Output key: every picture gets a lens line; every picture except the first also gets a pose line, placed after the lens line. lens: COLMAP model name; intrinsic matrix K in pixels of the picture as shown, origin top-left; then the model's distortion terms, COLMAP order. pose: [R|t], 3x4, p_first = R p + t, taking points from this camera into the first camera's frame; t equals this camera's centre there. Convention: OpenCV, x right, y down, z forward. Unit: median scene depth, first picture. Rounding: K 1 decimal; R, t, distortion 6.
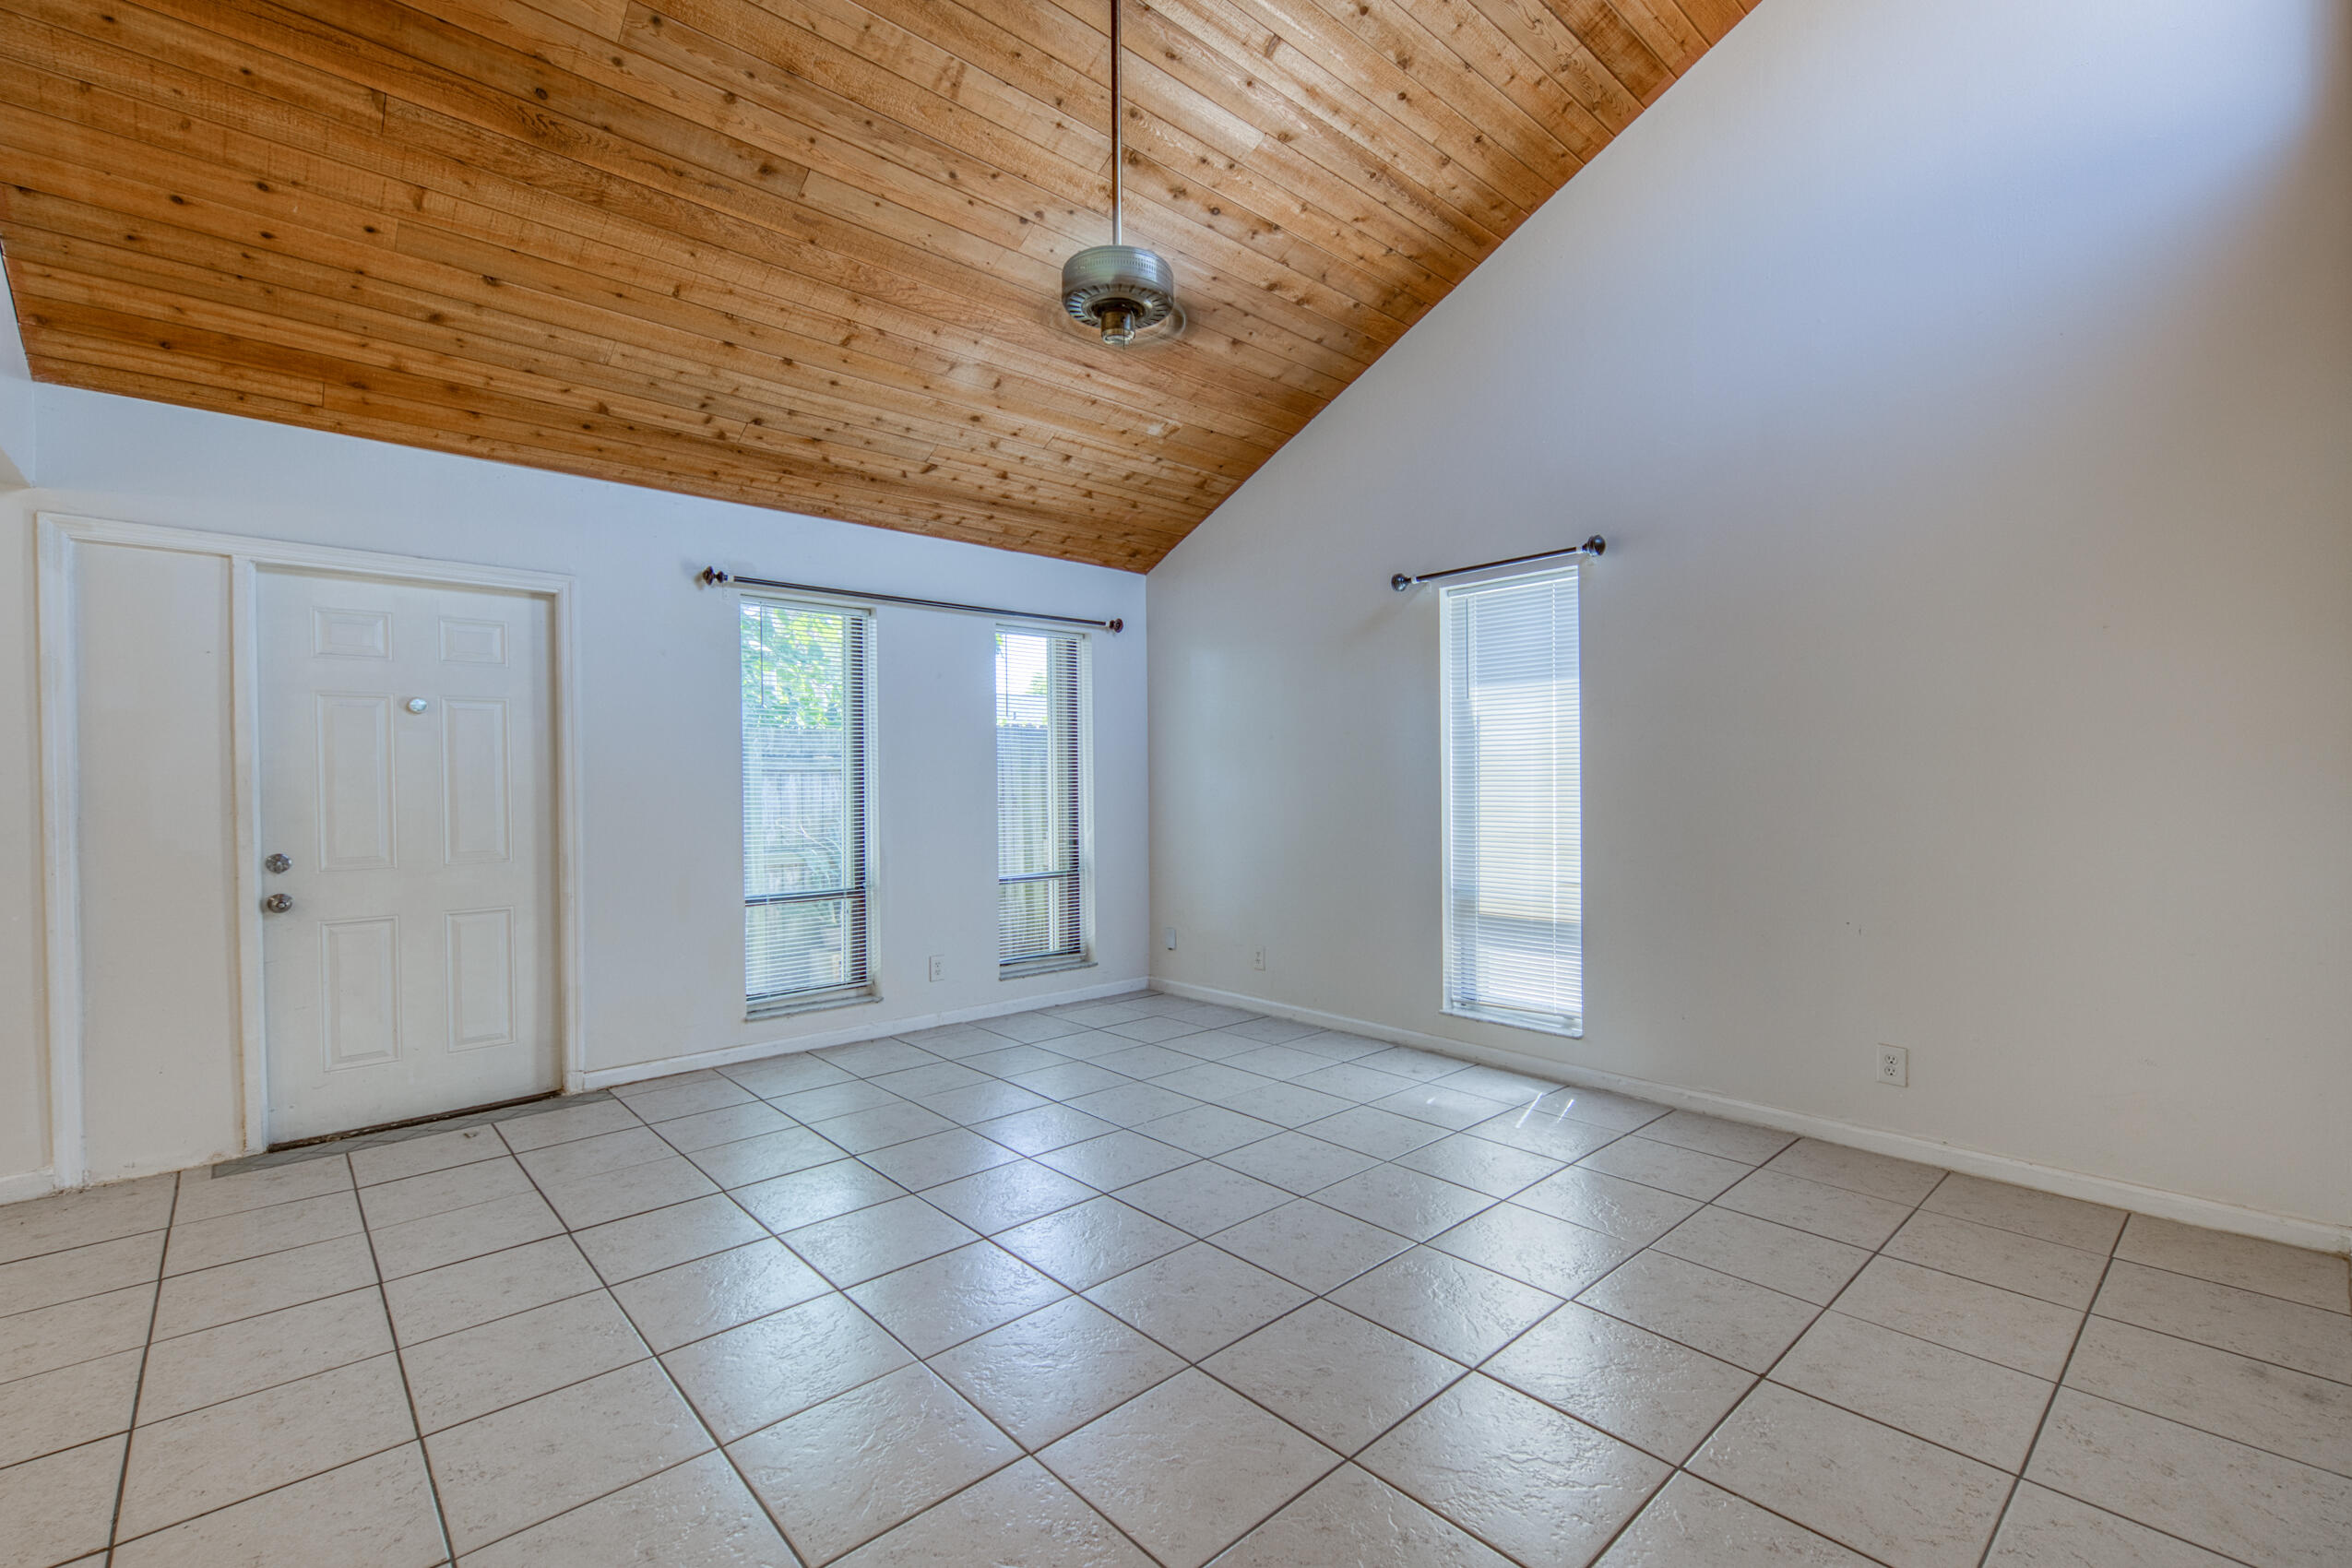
lens RADIAL K [[1045.0, 0, 1149.4], [0, 1045.0, 801.7], [0, 0, 1]] dist [0.012401, -0.004616]
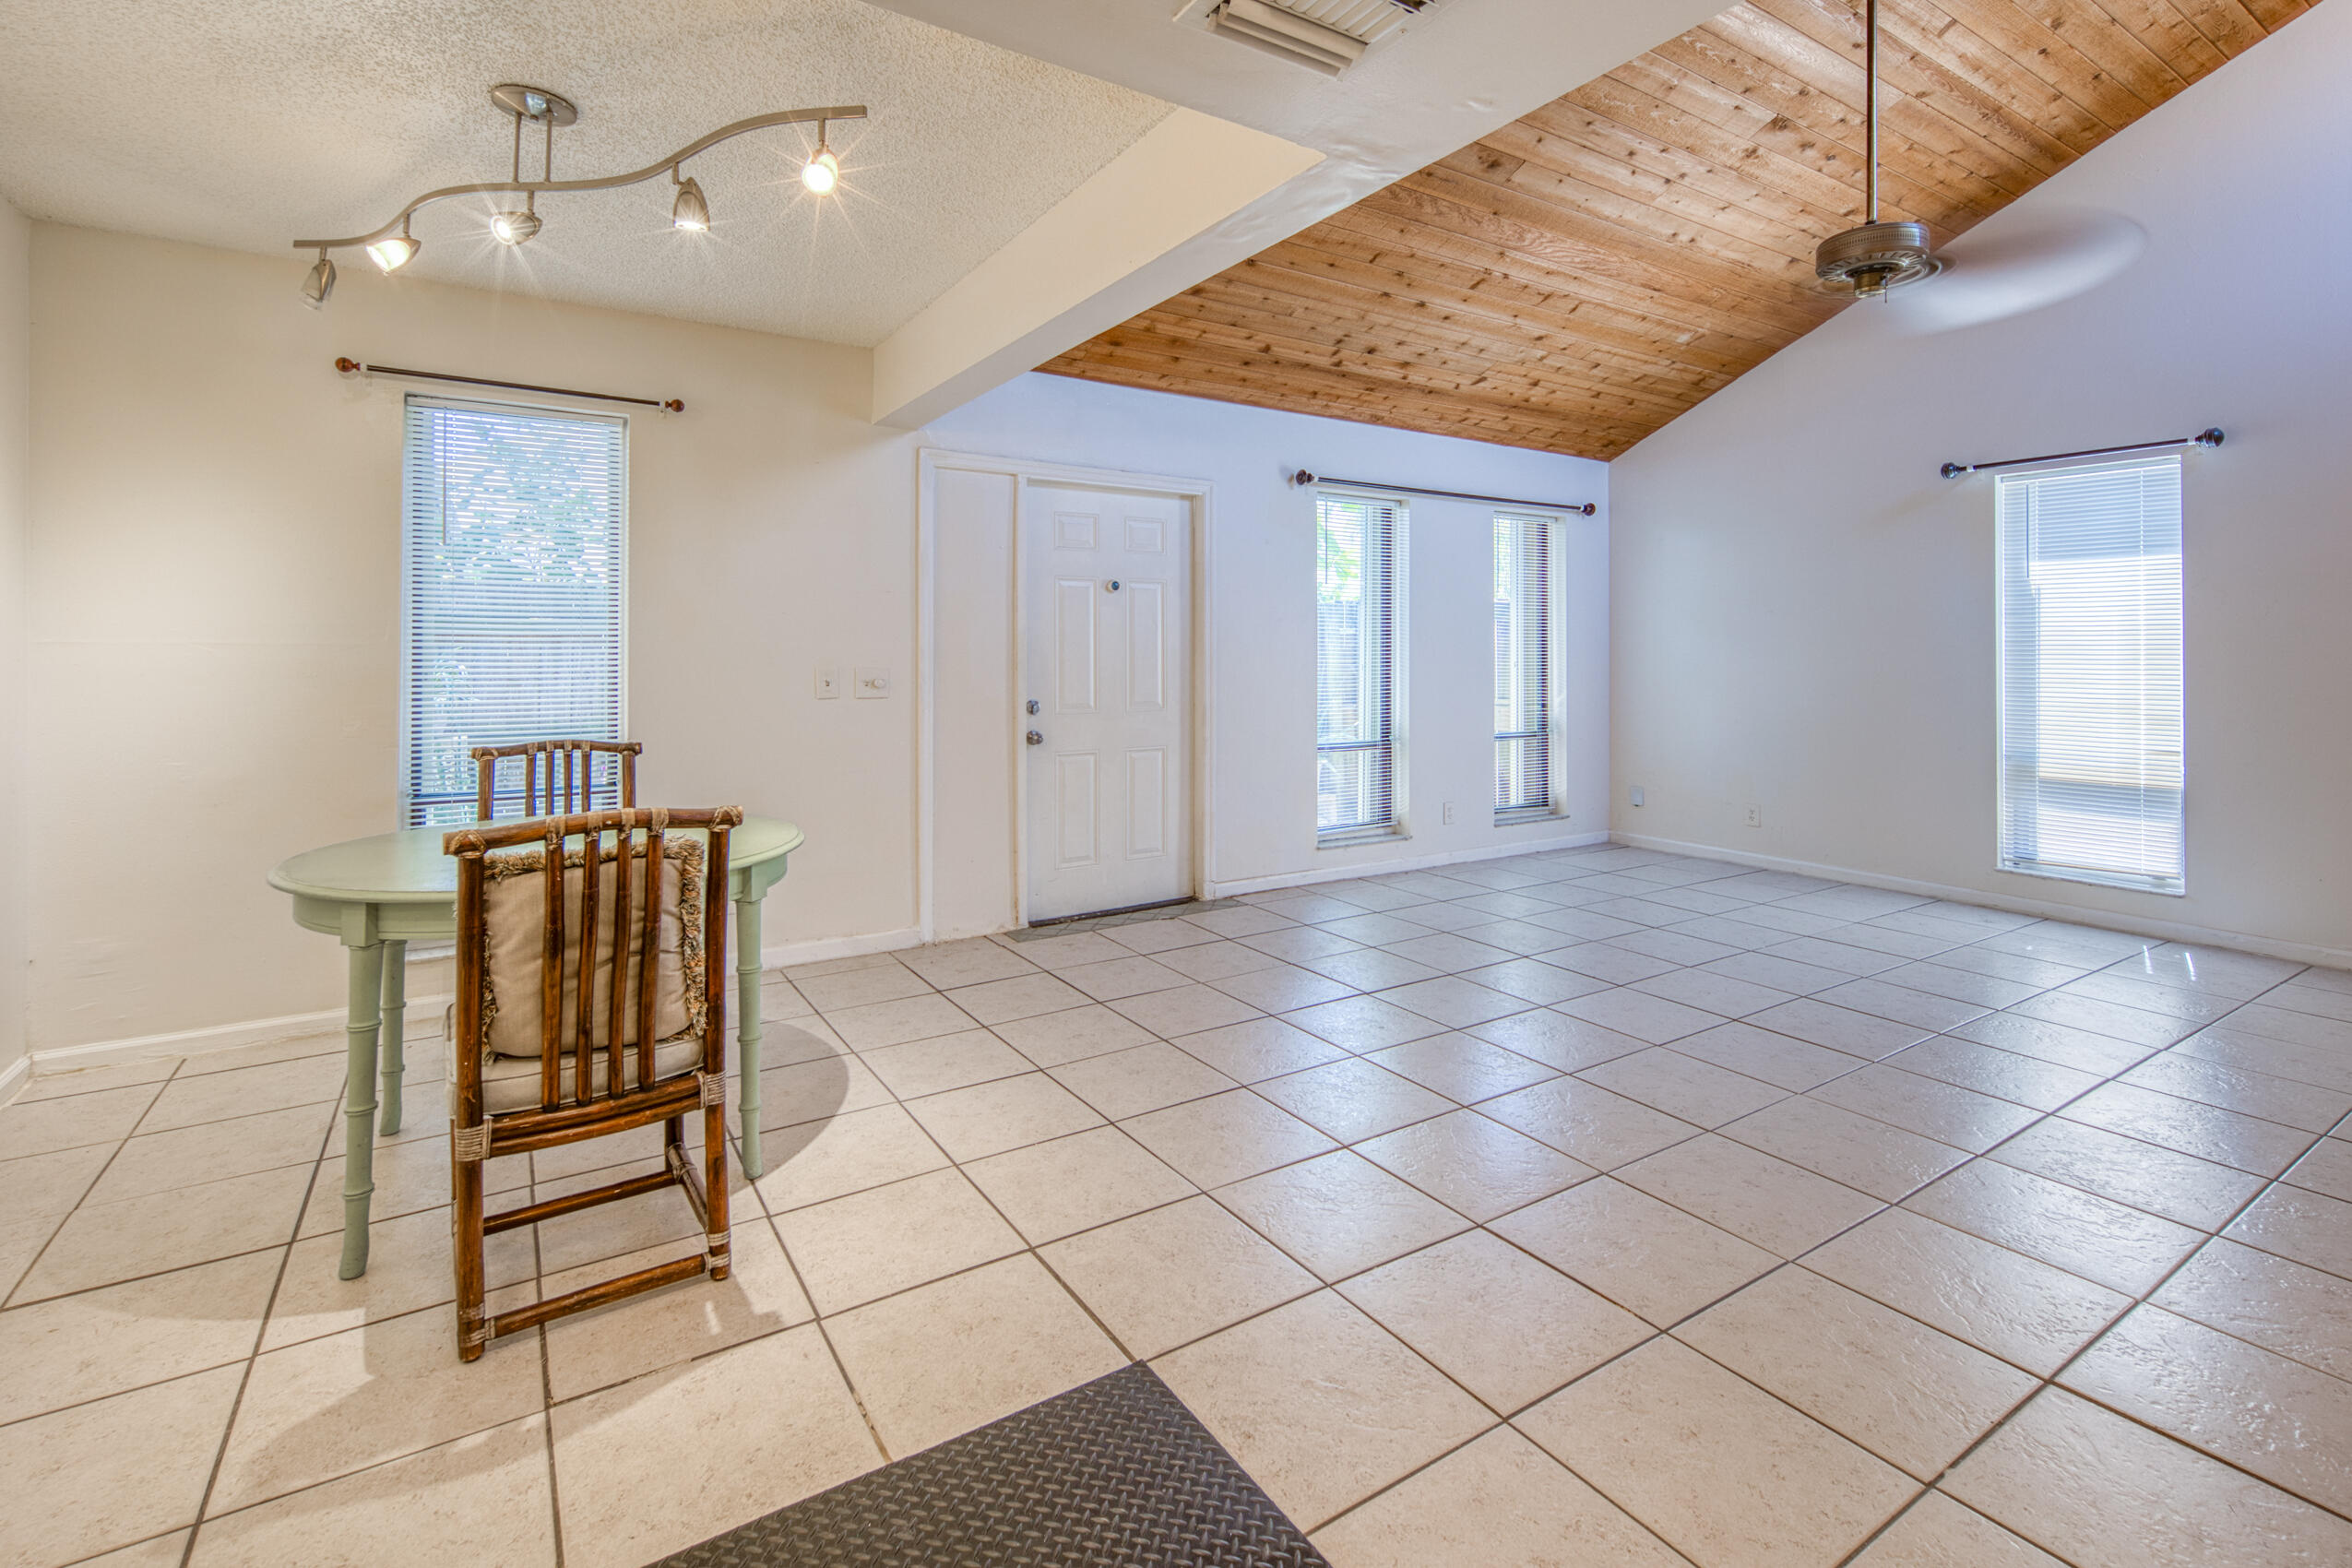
lens RADIAL K [[1045.0, 0, 1151.4], [0, 1045.0, 653.3], [0, 0, 1]] dist [0.012401, -0.004616]
pose [[0.984604, 0.010853, -0.174461, -0.341923], [-0.013938, 0.999767, -0.016468, 0.008672], [0.174242, 0.018646, 0.984526, -0.192250]]
